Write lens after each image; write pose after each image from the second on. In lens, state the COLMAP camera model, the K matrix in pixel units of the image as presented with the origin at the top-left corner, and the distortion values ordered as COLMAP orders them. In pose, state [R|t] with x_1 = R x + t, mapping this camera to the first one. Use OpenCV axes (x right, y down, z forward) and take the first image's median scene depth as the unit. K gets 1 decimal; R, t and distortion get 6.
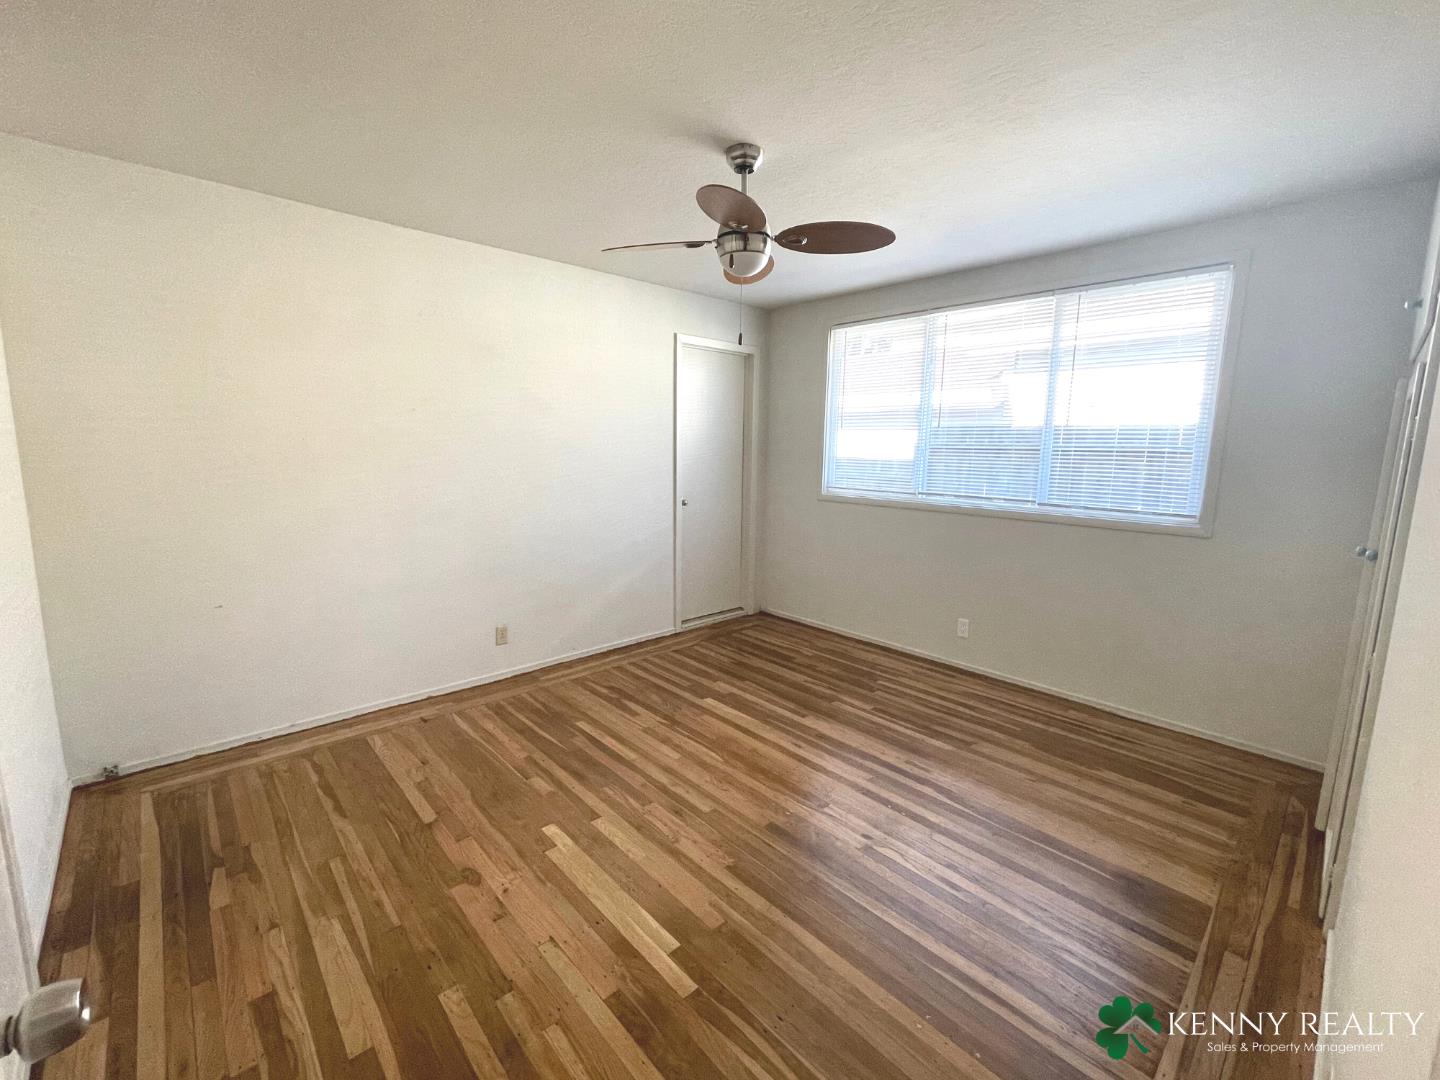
lens RADIAL K [[605.1, 0, 717.5], [0, 605.1, 532.4], [0, 0, 1]] dist [0.004586, 0.000934]
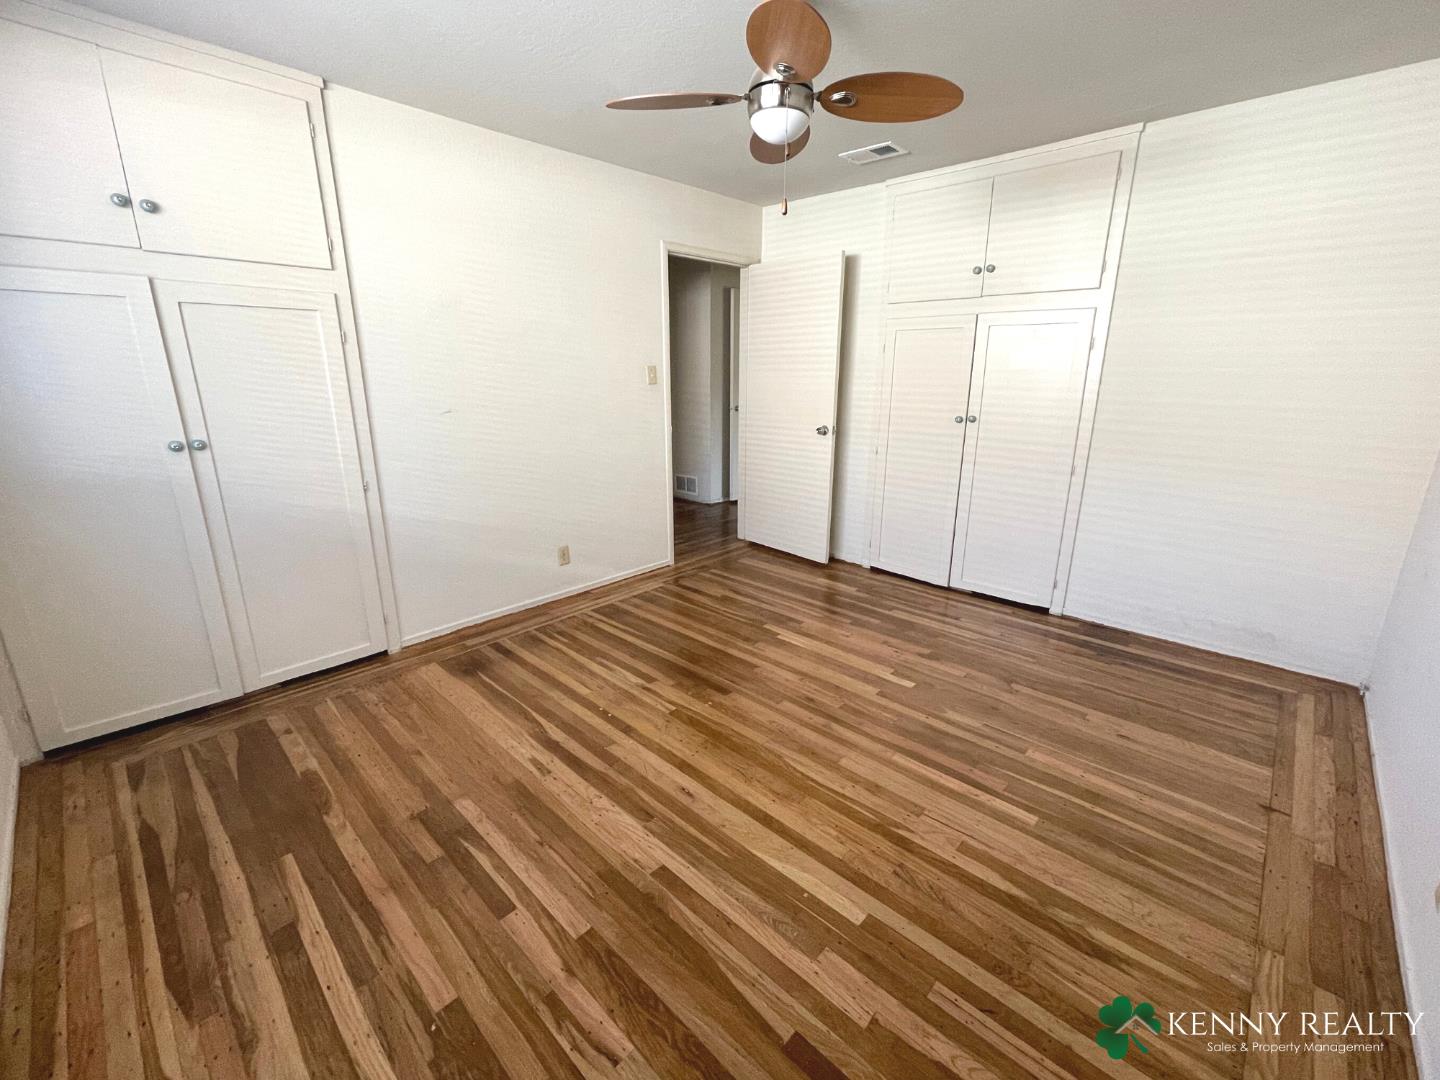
lens RADIAL K [[605.1, 0, 717.5], [0, 605.1, 532.4], [0, 0, 1]] dist [0.004586, 0.000934]
pose [[-0.997759, 0.000893, -0.066902, 0.153010], [-0.026437, 0.913284, 0.406465, -0.223117], [0.061463, 0.407322, -0.911214, 1.625542]]
